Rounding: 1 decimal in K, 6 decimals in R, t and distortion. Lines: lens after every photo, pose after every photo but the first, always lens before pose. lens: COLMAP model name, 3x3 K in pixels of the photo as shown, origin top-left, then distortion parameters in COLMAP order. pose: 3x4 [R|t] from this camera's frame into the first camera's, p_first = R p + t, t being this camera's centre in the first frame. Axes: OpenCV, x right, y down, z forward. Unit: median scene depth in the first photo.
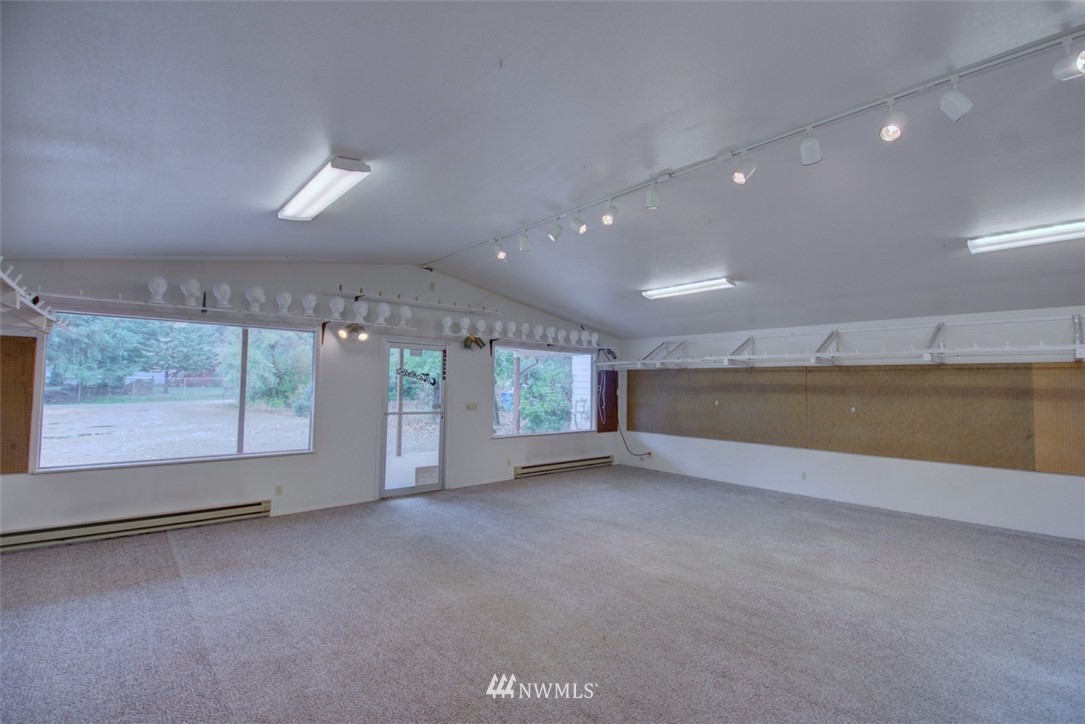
lens RADIAL K [[491.2, 0, 553.4], [0, 491.2, 362.5], [0, 0, 1]] dist [0.028262, -0.000401]
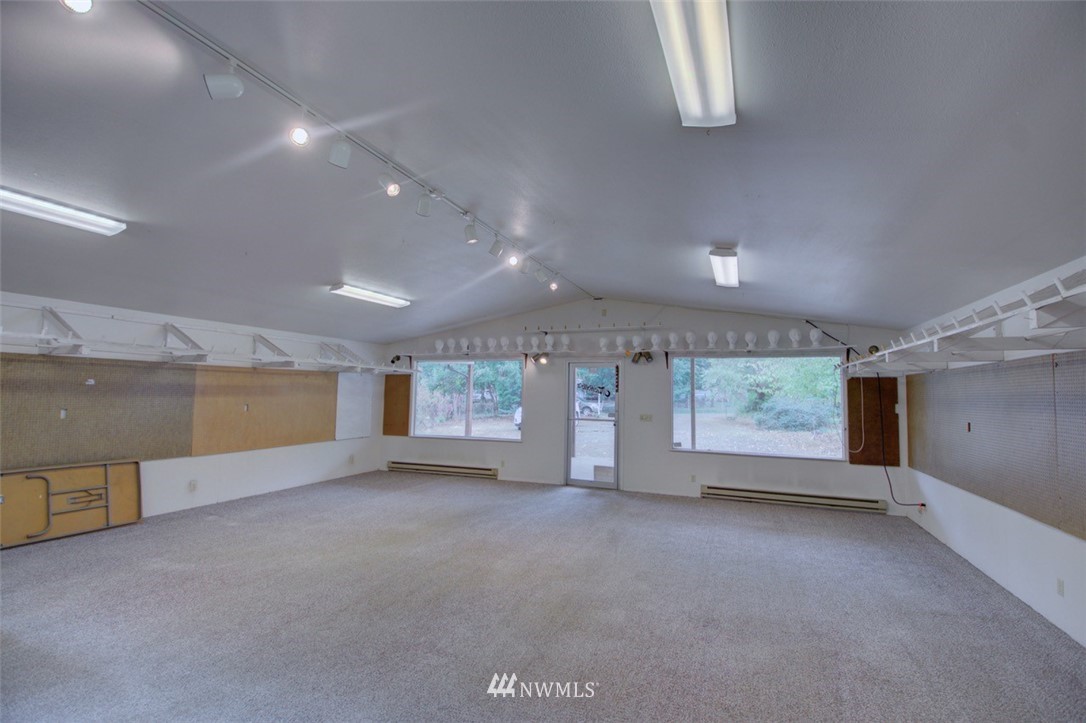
lens RADIAL K [[491.6, 0, 553.9], [0, 491.6, 362.0], [0, 0, 1]] dist [0.028262, -0.000401]
pose [[0.431613, -0.068776, -0.899433, 0.743467], [0.034198, 0.997620, -0.059873, 0.028860], [0.901410, -0.004917, 0.432938, 0.379055]]
